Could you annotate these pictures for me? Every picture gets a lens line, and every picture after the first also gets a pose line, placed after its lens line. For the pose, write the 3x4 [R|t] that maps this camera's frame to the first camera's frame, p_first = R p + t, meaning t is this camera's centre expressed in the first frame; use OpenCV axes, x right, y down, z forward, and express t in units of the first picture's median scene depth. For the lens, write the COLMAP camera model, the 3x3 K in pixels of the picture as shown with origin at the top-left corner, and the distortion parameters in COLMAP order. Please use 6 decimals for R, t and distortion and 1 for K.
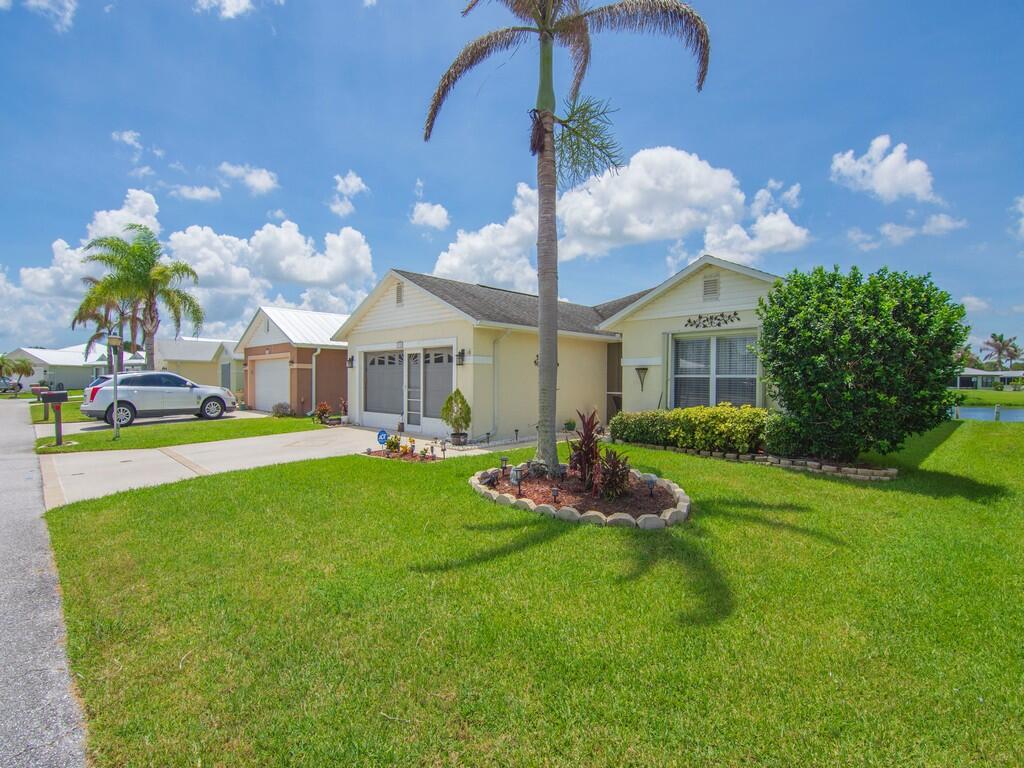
lens RADIAL K [[473.1, 0, 517.6], [0, 473.1, 398.8], [0, 0, 1]] dist [0.001014, -0.009385]
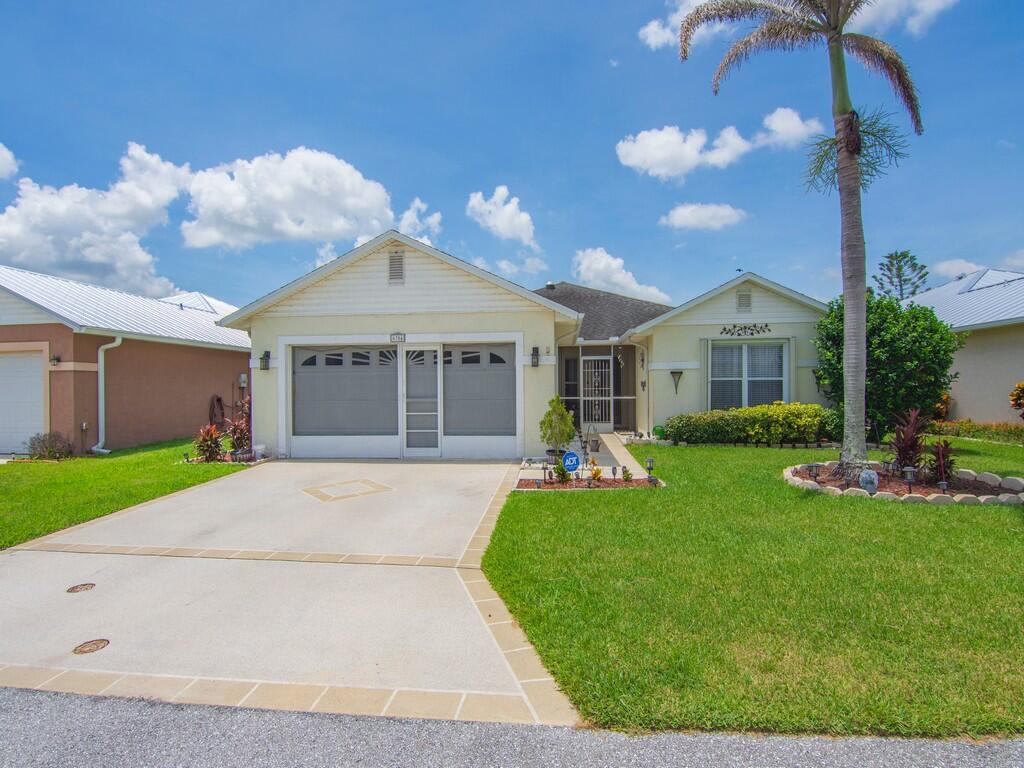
lens RADIAL K [[487.8, 0, 492.0], [0, 487.8, 390.0], [0, 0, 1]] dist [0.000550, -0.013390]
pose [[0.796335, -0.015680, 0.604653, -0.690776], [0.037680, 0.999008, -0.023717, -0.014202], [-0.603682, 0.041670, 0.796136, 0.387571]]
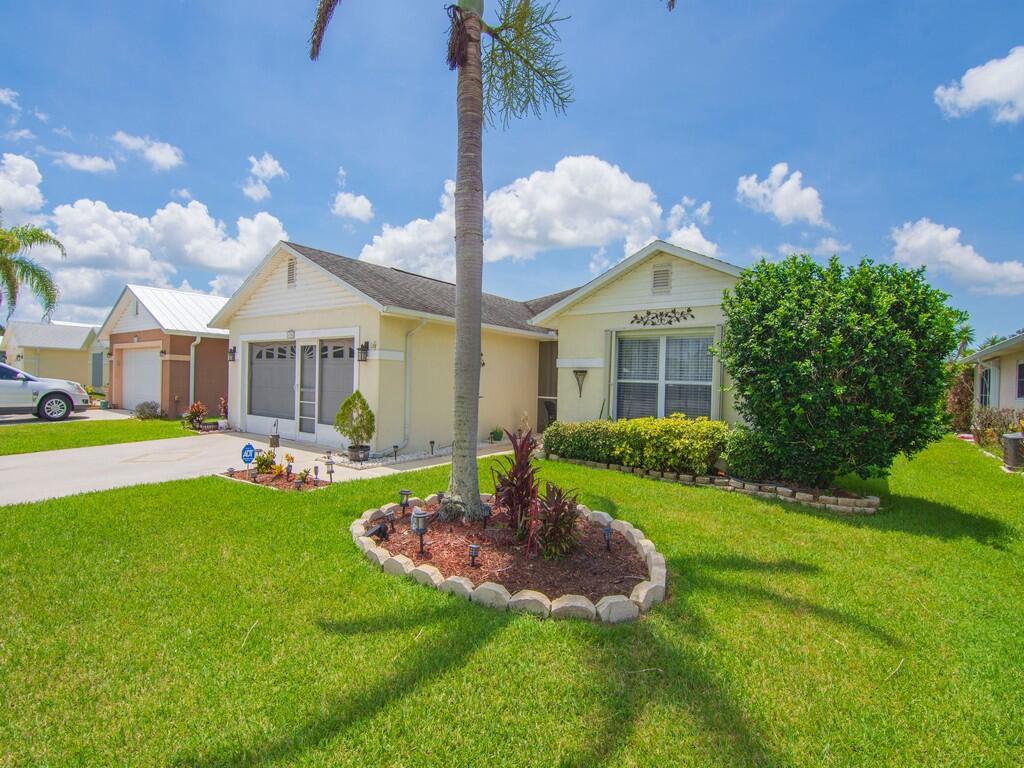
lens RADIAL K [[465.8, 0, 510.9], [0, 465.8, 397.6], [0, 0, 1]] dist [-0.003648, -0.000647]
pose [[0.989650, 0.016038, 0.142600, 0.017850], [-0.016025, 0.999871, -0.001243, -0.012132], [-0.142601, -0.001055, 0.989780, 0.175872]]
